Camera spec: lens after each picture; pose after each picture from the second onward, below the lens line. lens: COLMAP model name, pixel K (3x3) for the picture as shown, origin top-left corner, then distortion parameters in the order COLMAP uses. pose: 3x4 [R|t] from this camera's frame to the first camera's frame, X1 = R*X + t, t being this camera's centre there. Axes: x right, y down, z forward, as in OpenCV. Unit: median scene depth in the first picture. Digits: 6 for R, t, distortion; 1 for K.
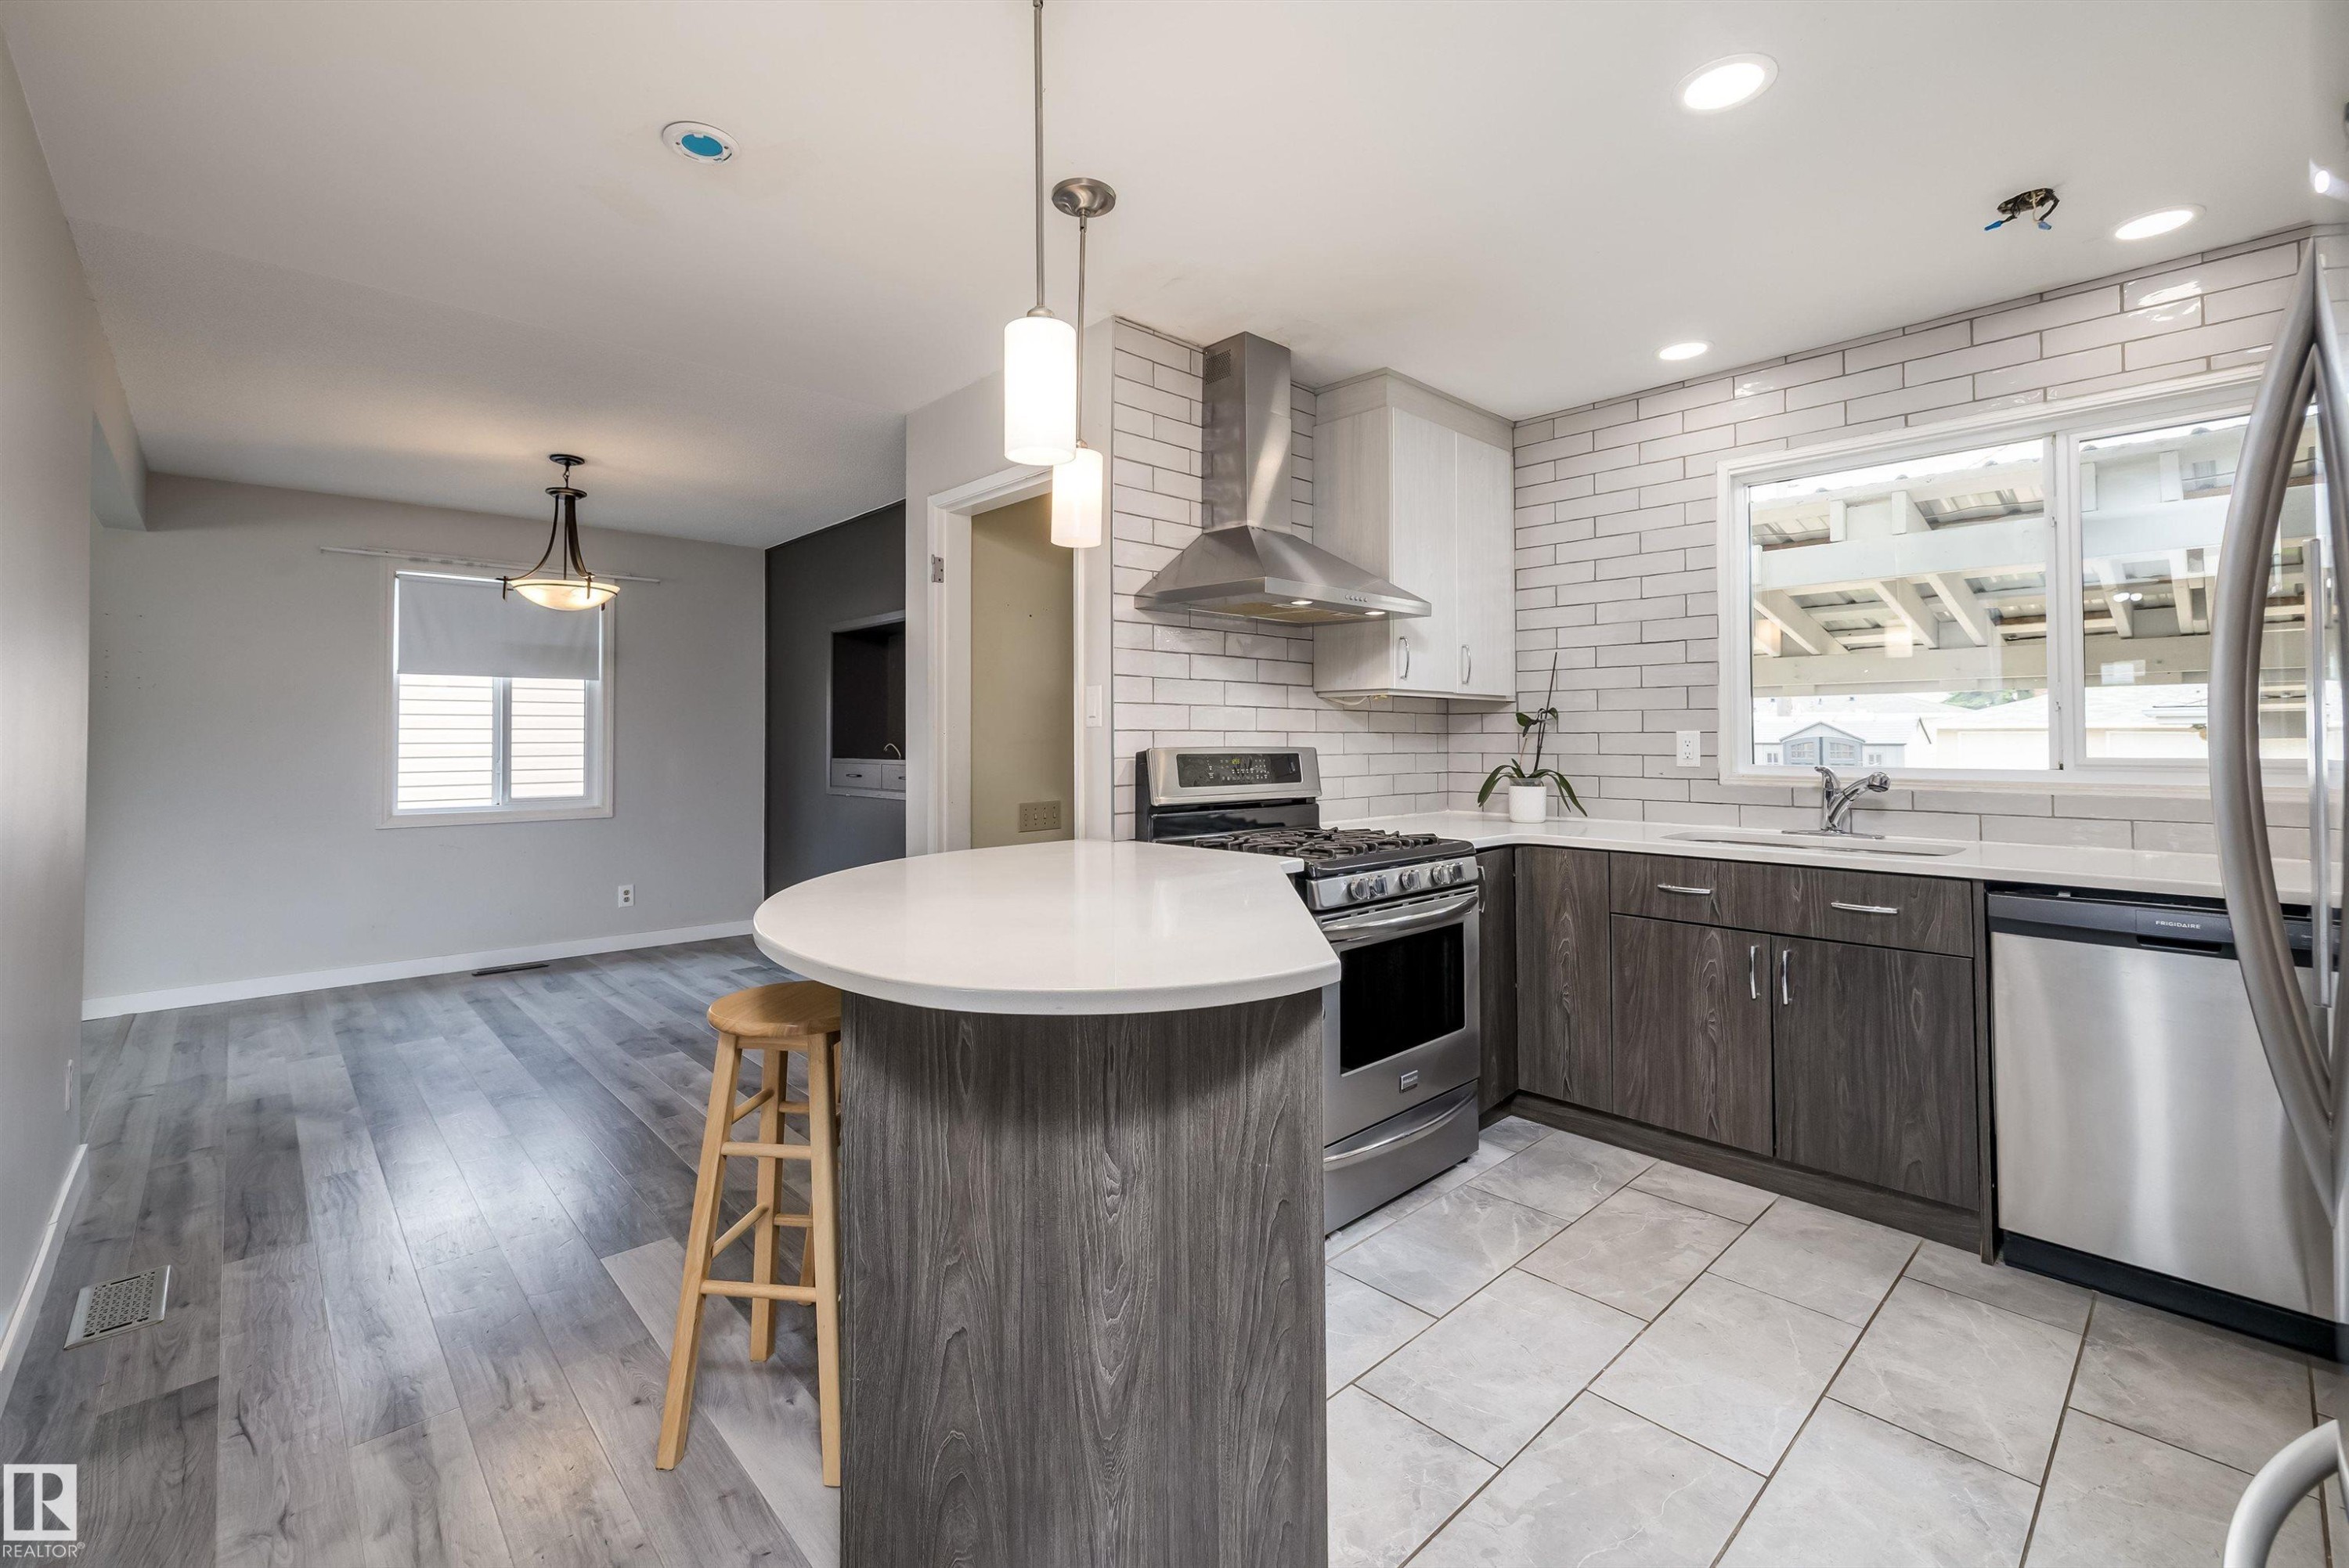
lens RADIAL K [[999.6, 0, 1173.0], [0, 999.6, 728.0], [0, 0, 1]] dist [0.000771, 0.000953]
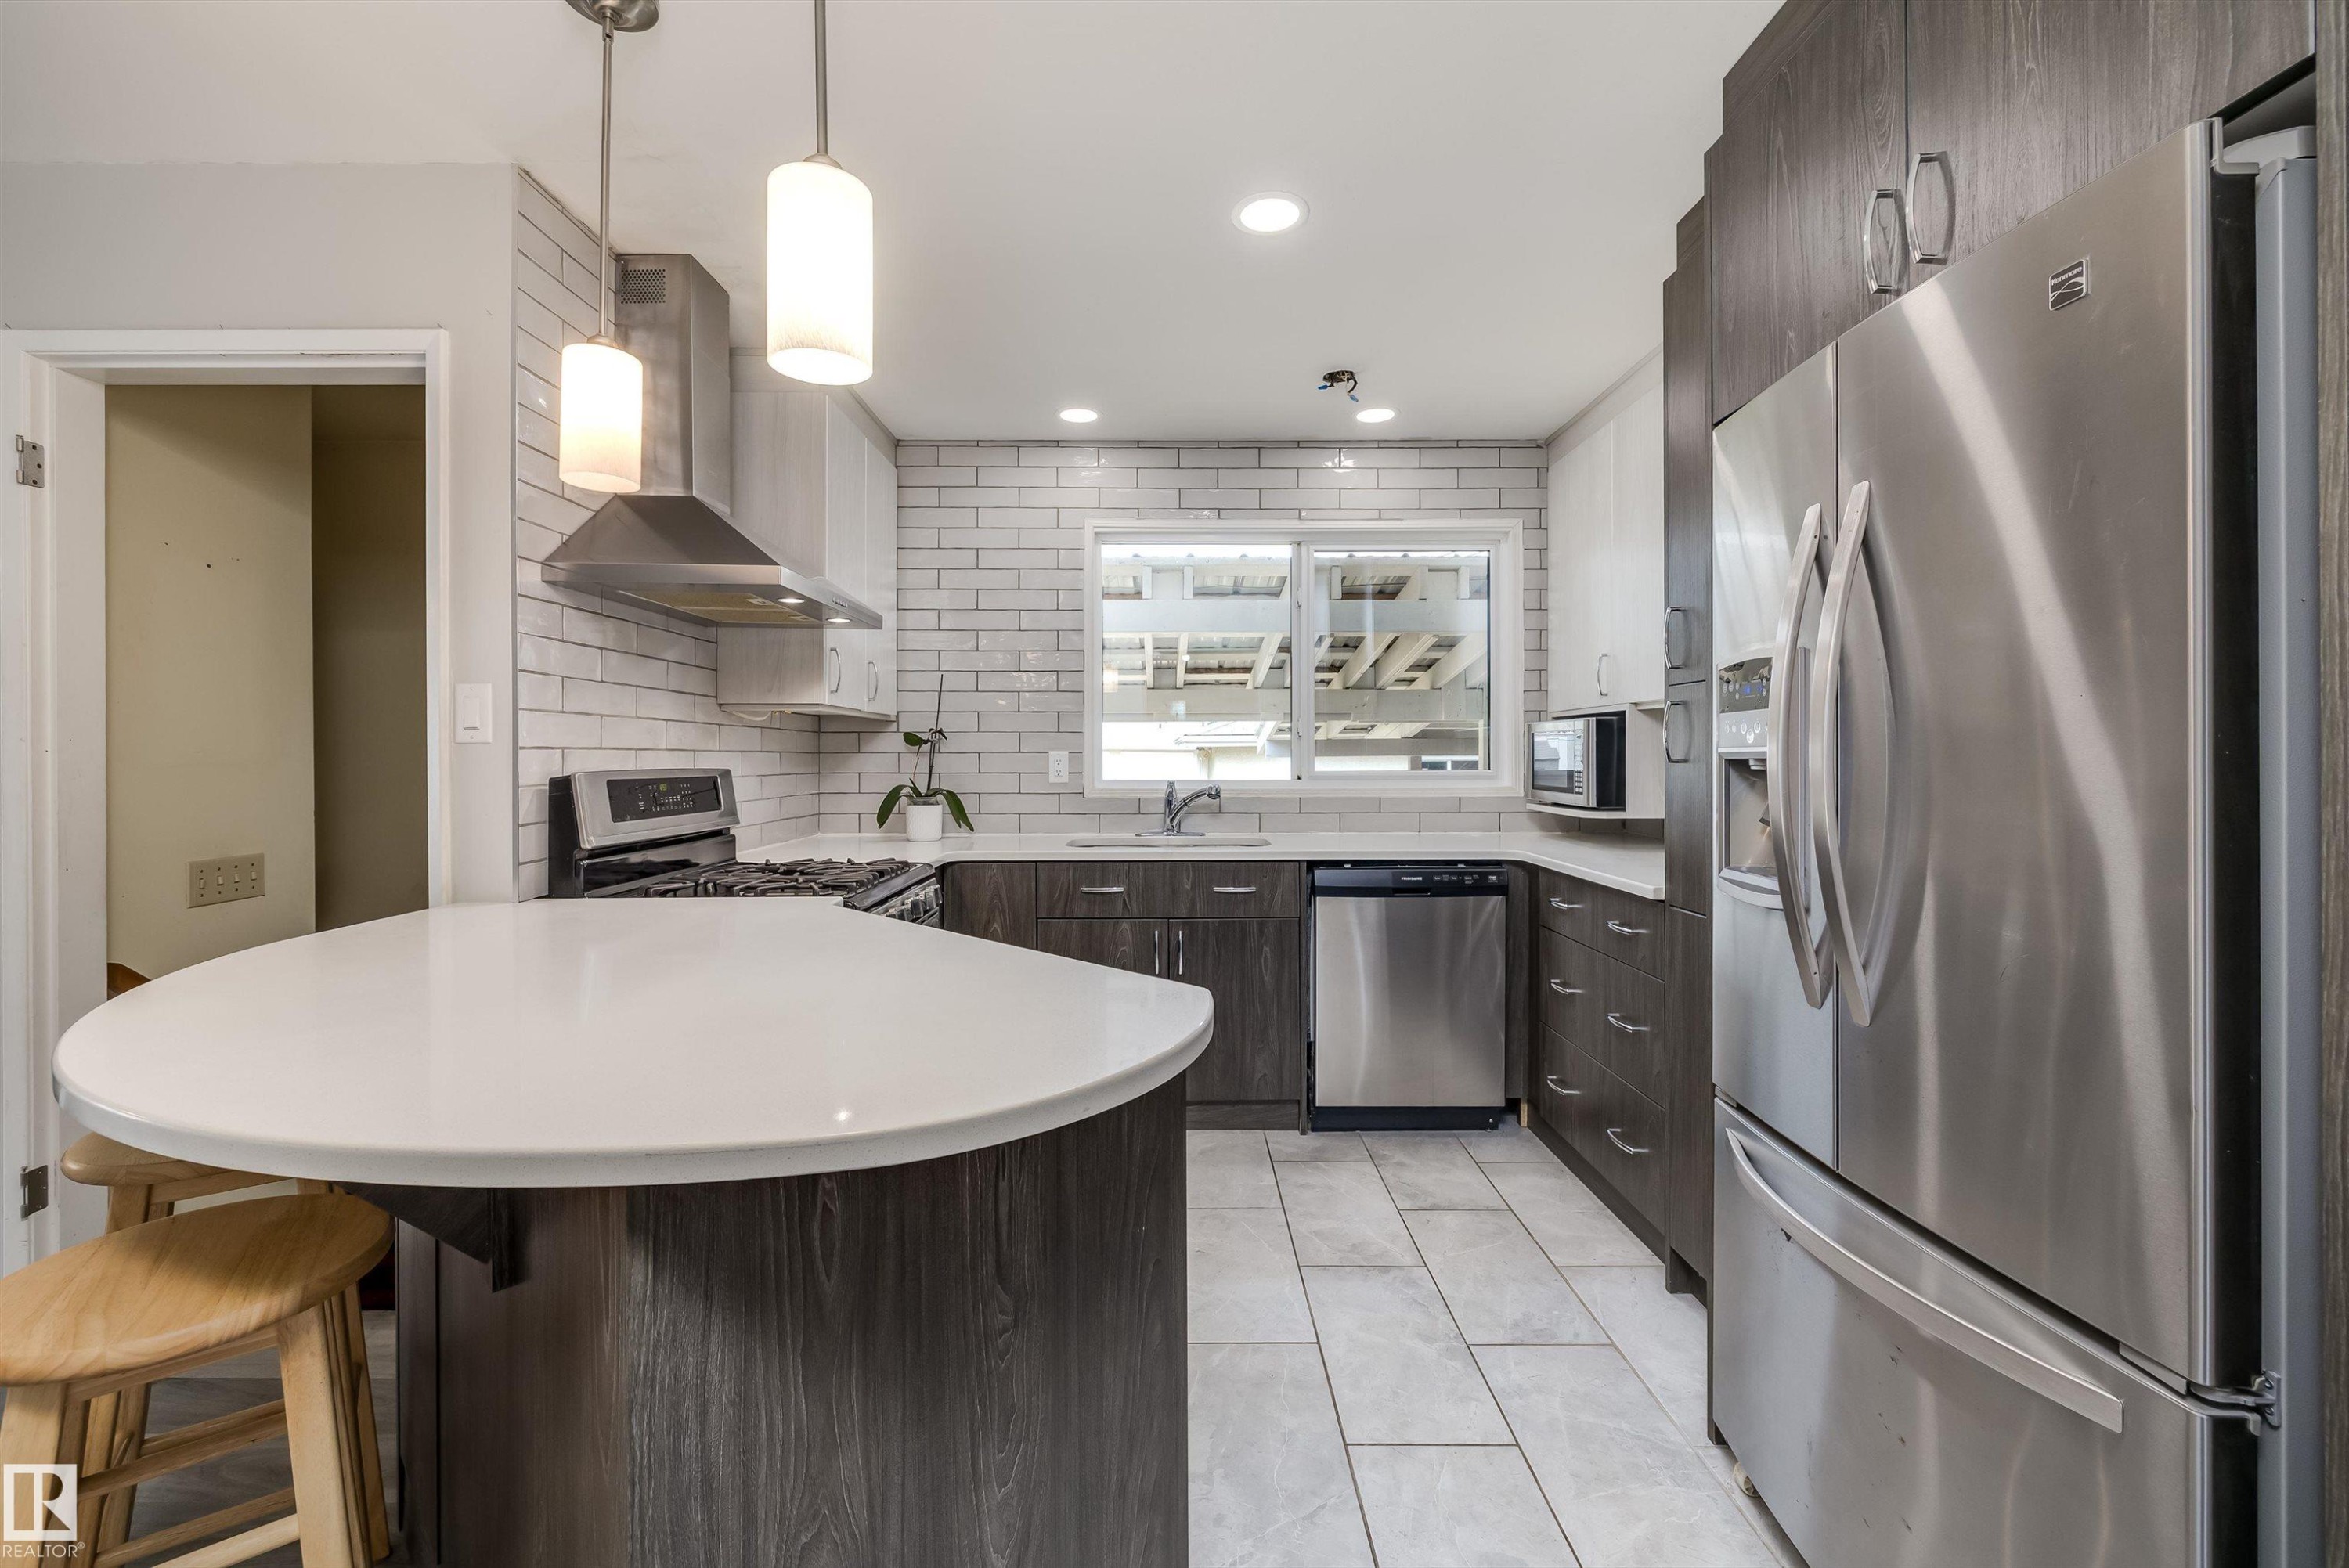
lens RADIAL K [[980.1, 0, 1164.8], [0, 980.1, 764.1], [0, 0, 1]] dist [-0.001086, 0.000240]
pose [[0.680824, -0.006449, 0.732419, -0.255150], [-0.006776, 0.999863, 0.015102, 0.000085], [-0.732416, -0.015245, 0.680687, 0.179813]]
